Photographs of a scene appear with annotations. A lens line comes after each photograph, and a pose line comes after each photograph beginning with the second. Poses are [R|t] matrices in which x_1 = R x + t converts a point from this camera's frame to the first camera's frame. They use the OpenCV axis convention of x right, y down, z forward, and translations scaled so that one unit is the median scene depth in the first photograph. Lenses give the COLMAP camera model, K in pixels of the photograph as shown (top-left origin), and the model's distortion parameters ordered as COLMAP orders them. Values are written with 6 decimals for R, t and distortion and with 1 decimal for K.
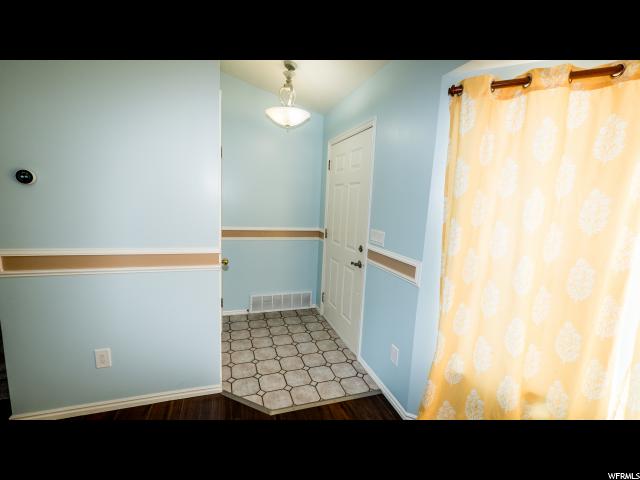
lens RADIAL K [[271.7, 0, 313.7], [0, 271.7, 239.1], [0, 0, 1]] dist [0.003130, -0.000081]
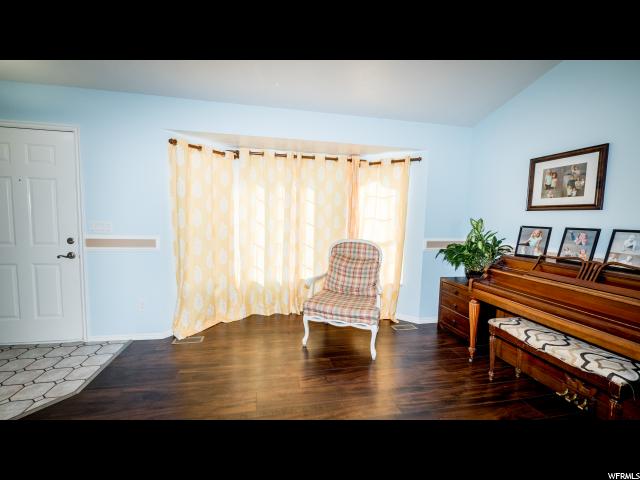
lens RADIAL K [[271.7, 0, 317.4], [0, 271.7, 235.8], [0, 0, 1]] dist [0.003130, -0.000081]
pose [[0.115140, -0.111014, 0.987126, -0.827916], [0.119236, 0.988095, 0.097215, 0.029156], [-0.986167, 0.106508, 0.127006, -0.111091]]
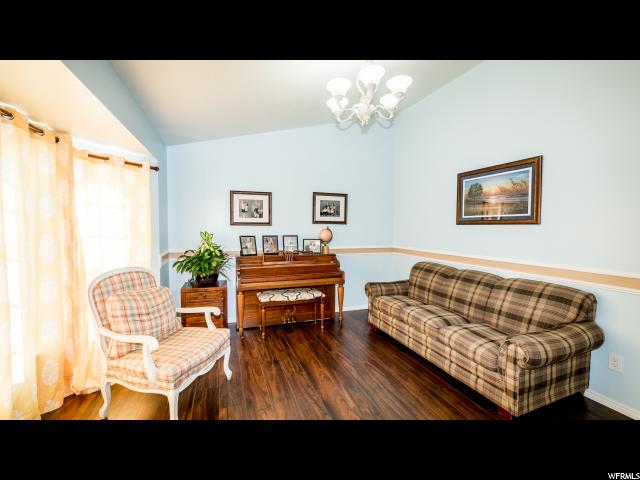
lens RADIAL K [[271.7, 0, 319.1], [0, 271.7, 239.5], [0, 0, 1]] dist [0.003130, -0.000081]
pose [[-0.998809, -0.044705, -0.019539, -0.050002], [-0.047534, 0.981918, 0.183240, -0.114200], [0.010994, 0.183951, -0.982874, 0.876428]]
